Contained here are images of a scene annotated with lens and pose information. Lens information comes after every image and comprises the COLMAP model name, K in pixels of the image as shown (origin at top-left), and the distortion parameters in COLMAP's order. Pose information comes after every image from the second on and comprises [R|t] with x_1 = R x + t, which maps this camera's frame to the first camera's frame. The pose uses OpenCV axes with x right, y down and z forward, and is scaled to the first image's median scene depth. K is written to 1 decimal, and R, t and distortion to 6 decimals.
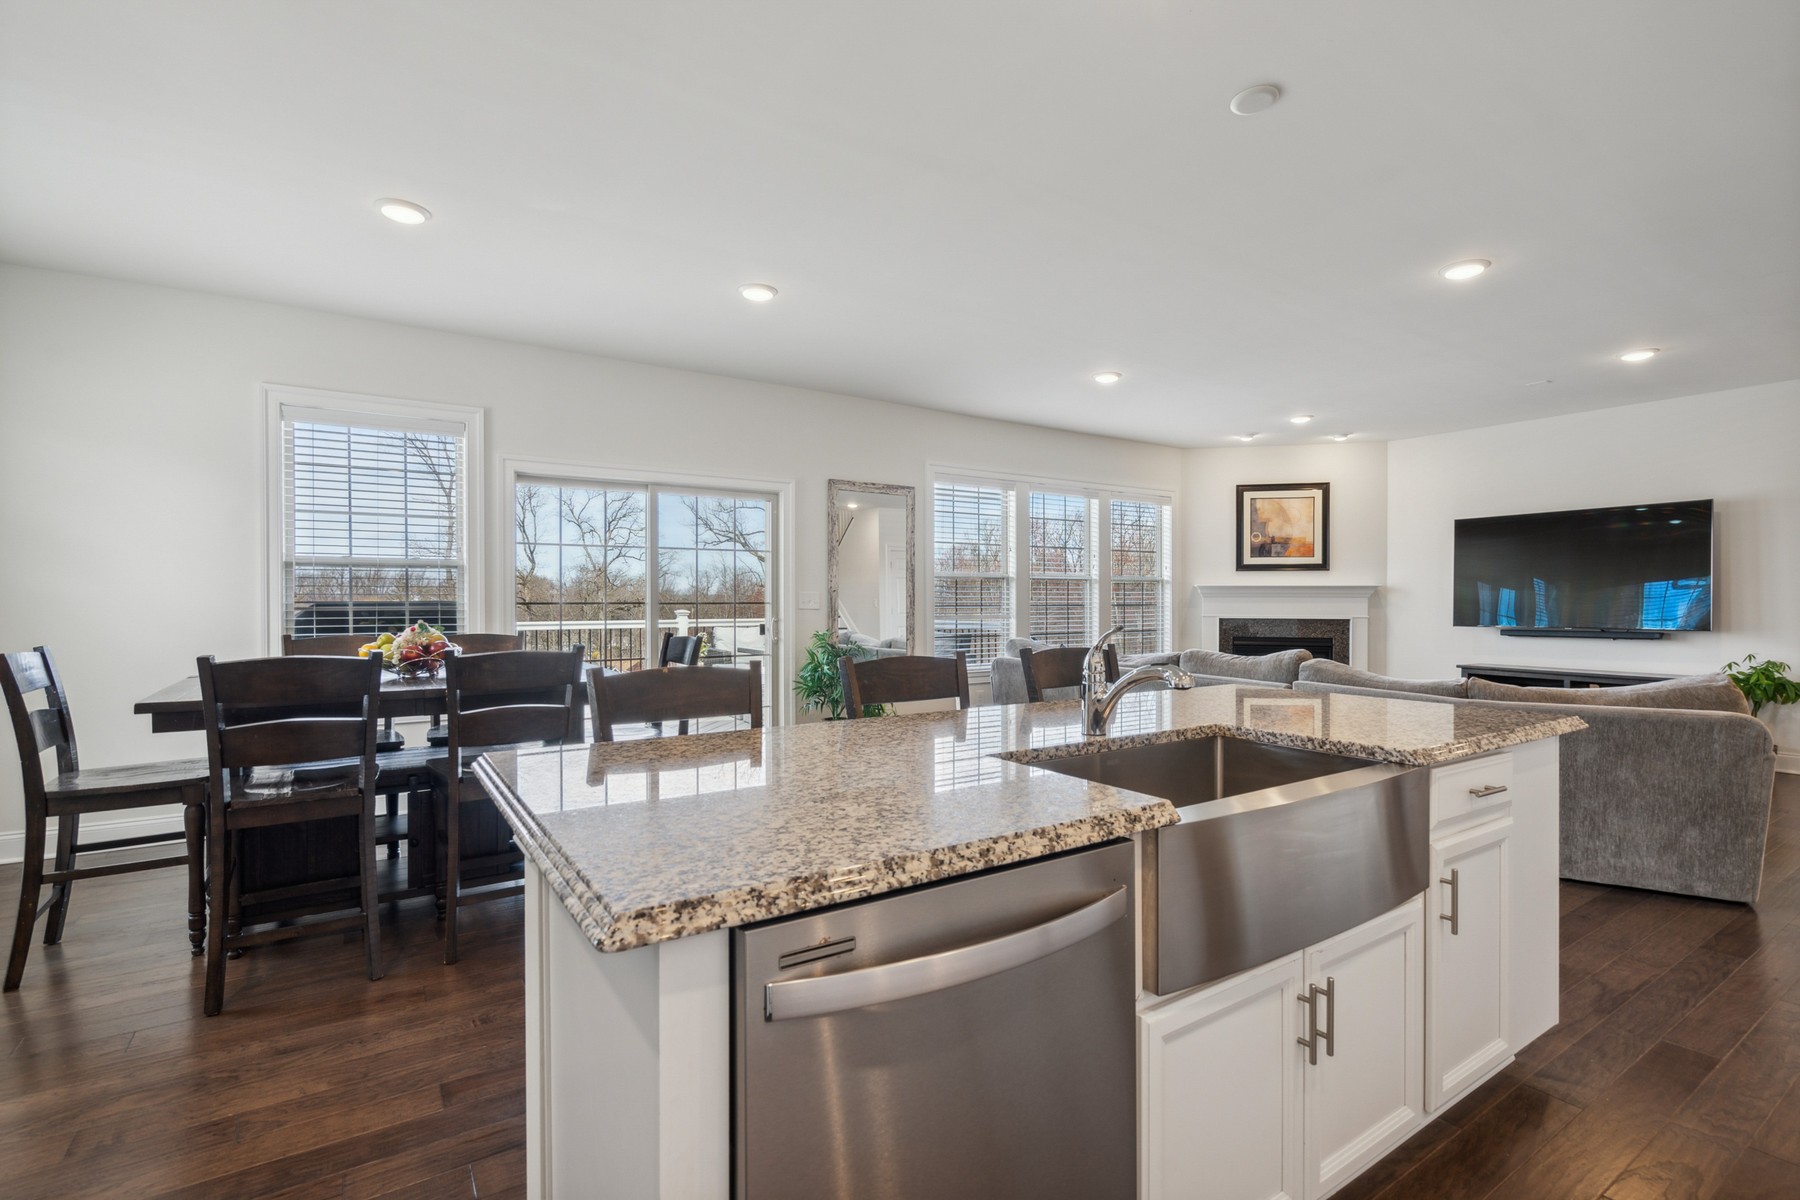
lens RADIAL K [[824.8, 0, 896.9], [0, 824.8, 602.1], [0, 0, 1]] dist [0.000541, -0.000150]
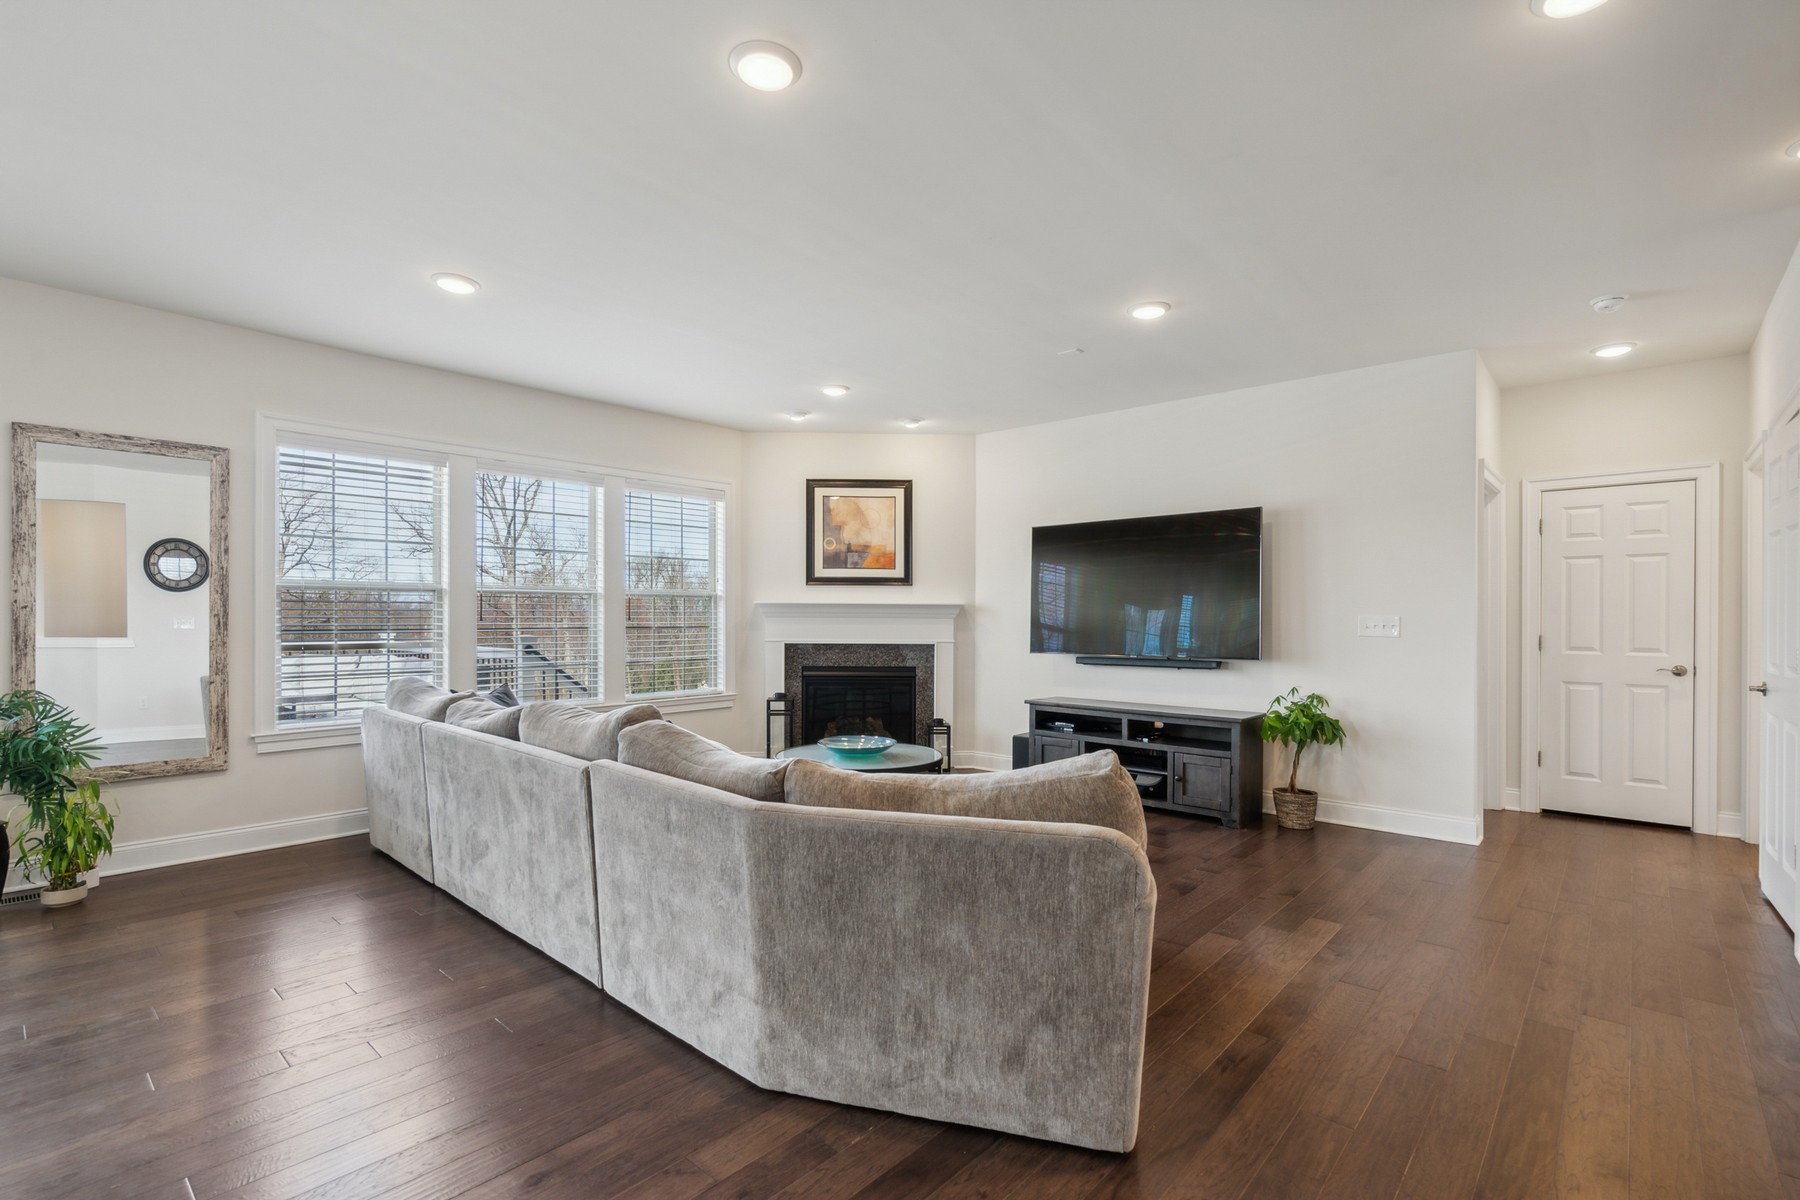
lens RADIAL K [[832.7, 0, 894.1], [0, 832.7, 613.9], [0, 0, 1]] dist [-0.007050, 0.000637]
pose [[0.967610, 0.003798, 0.252422, 0.361127], [-0.002694, 0.999985, -0.004719, -0.007065], [-0.252436, 0.003886, 0.967606, 0.232897]]
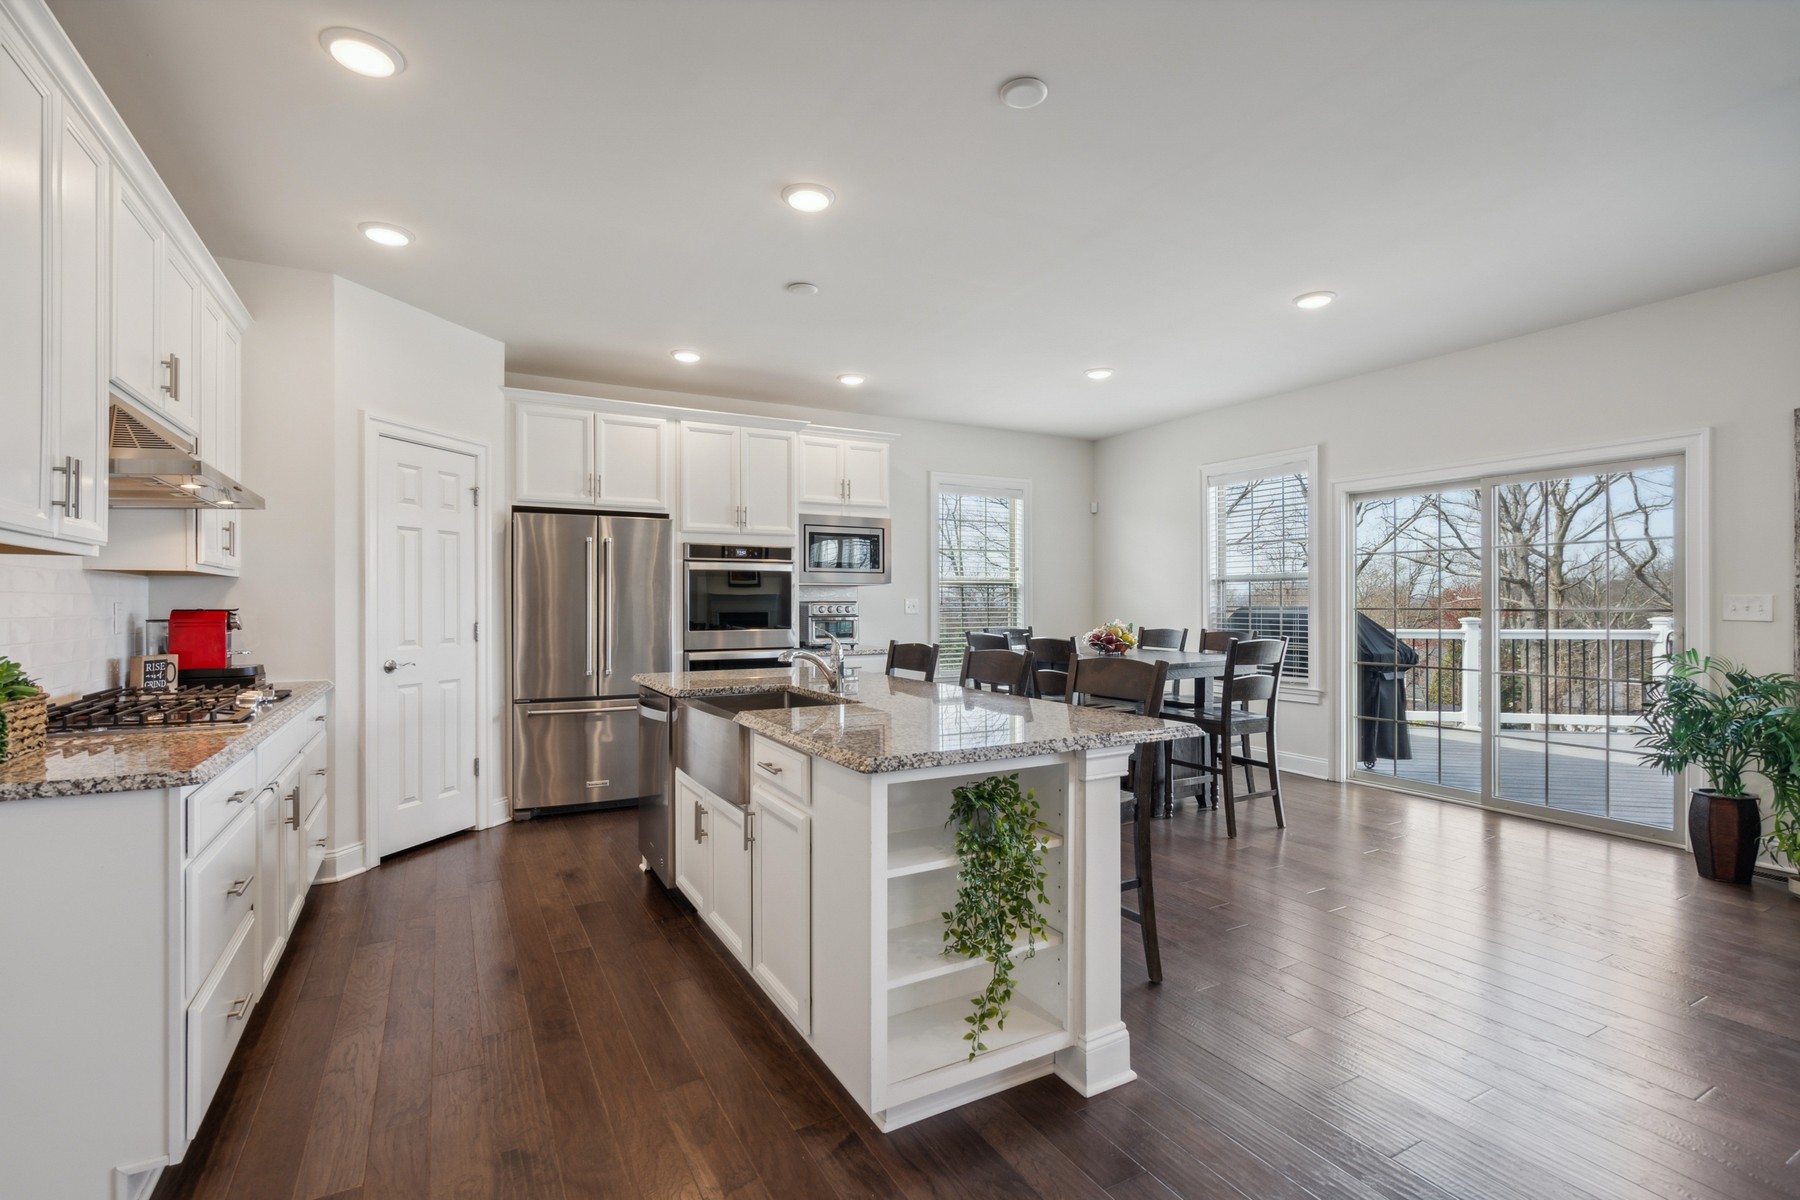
lens RADIAL K [[831.2, 0, 900.0], [0, 831.2, 600.0], [0, 0, 1]] dist [0.002989, 0.000705]
pose [[-0.078885, -0.001497, -0.996883, 0.540614], [-0.000202, 0.999999, -0.001486, -0.006406], [0.996884, 0.000084, -0.078886, 0.359546]]
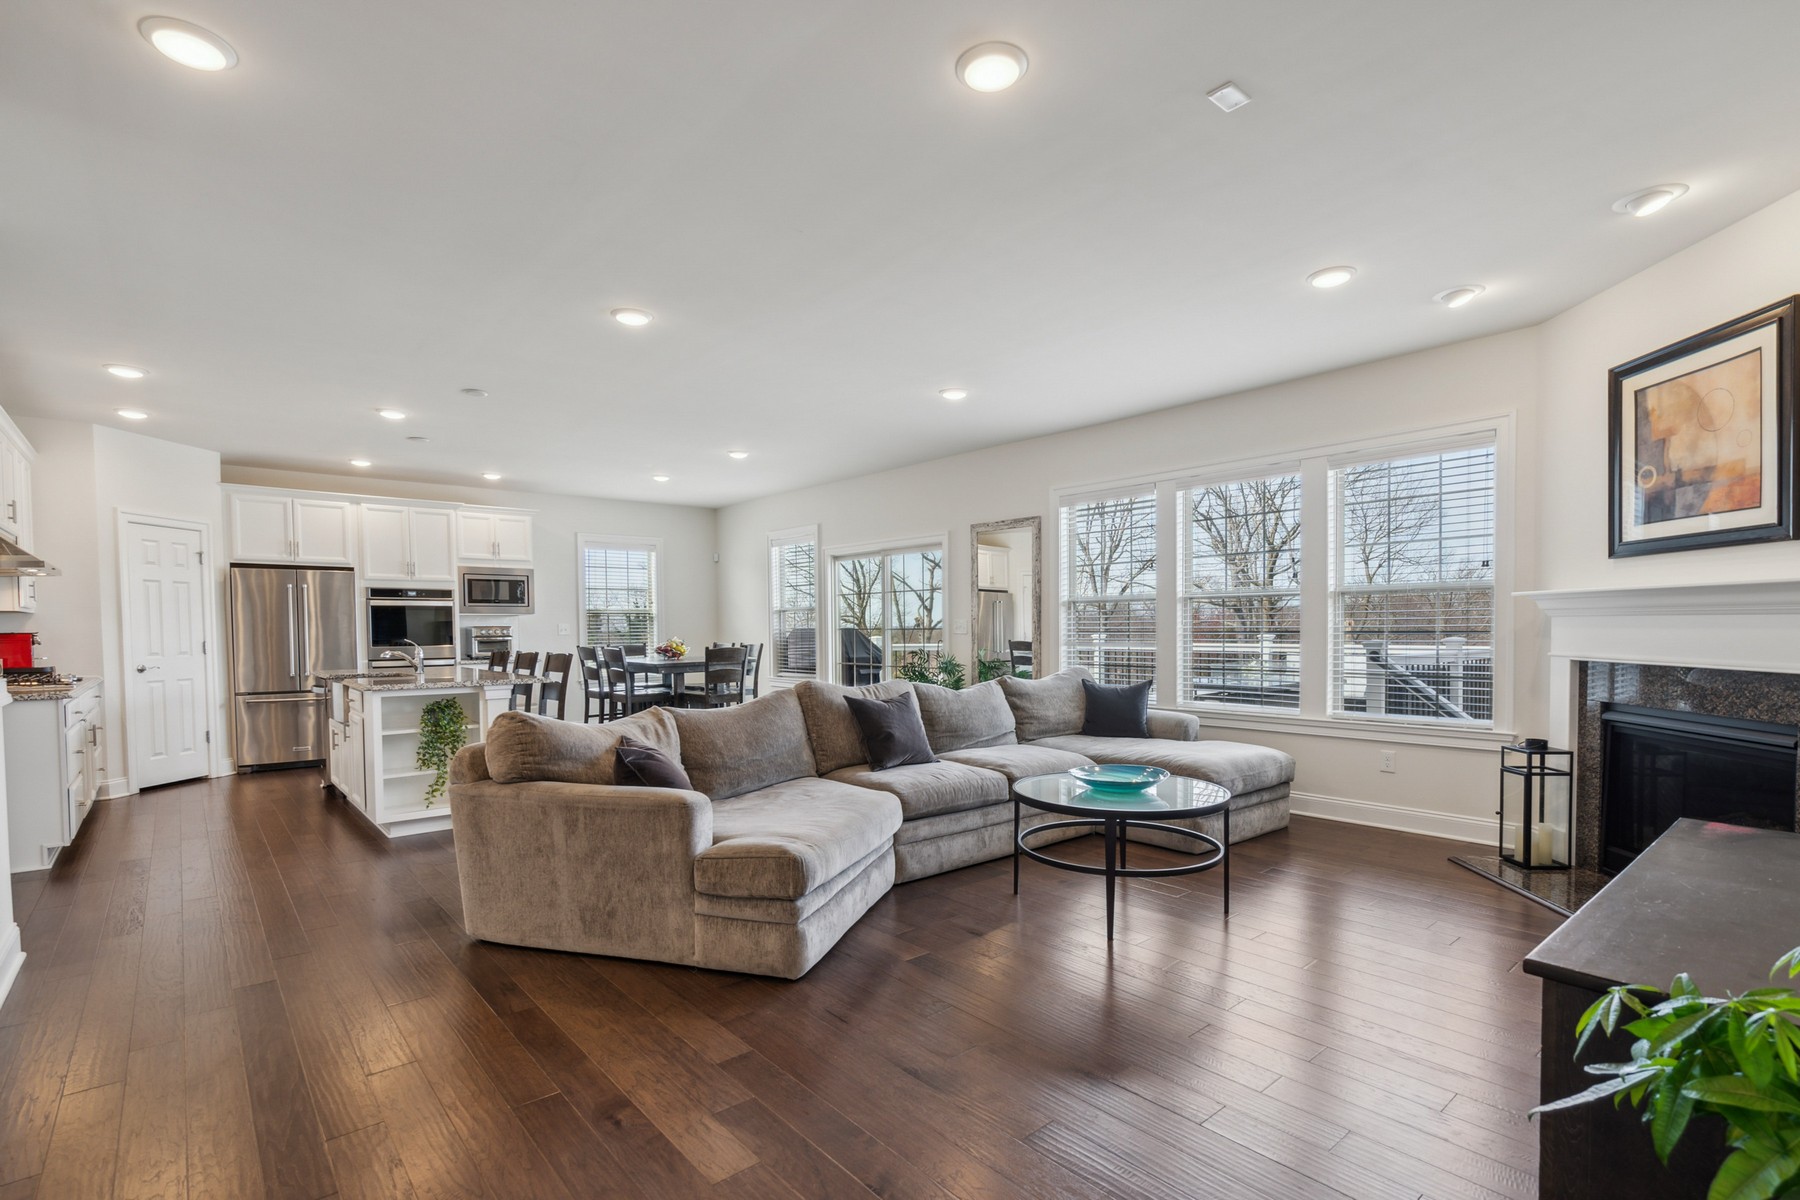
lens RADIAL K [[847.8, 0, 897.8], [0, 847.8, 656.1], [0, 0, 1]] dist [0.001611, 0.000836]
pose [[0.120922, 0.034270, -0.992070, 1.042367], [0.005423, 0.999366, 0.035183, -0.003043], [0.992647, -0.009634, 0.120660, 0.689287]]
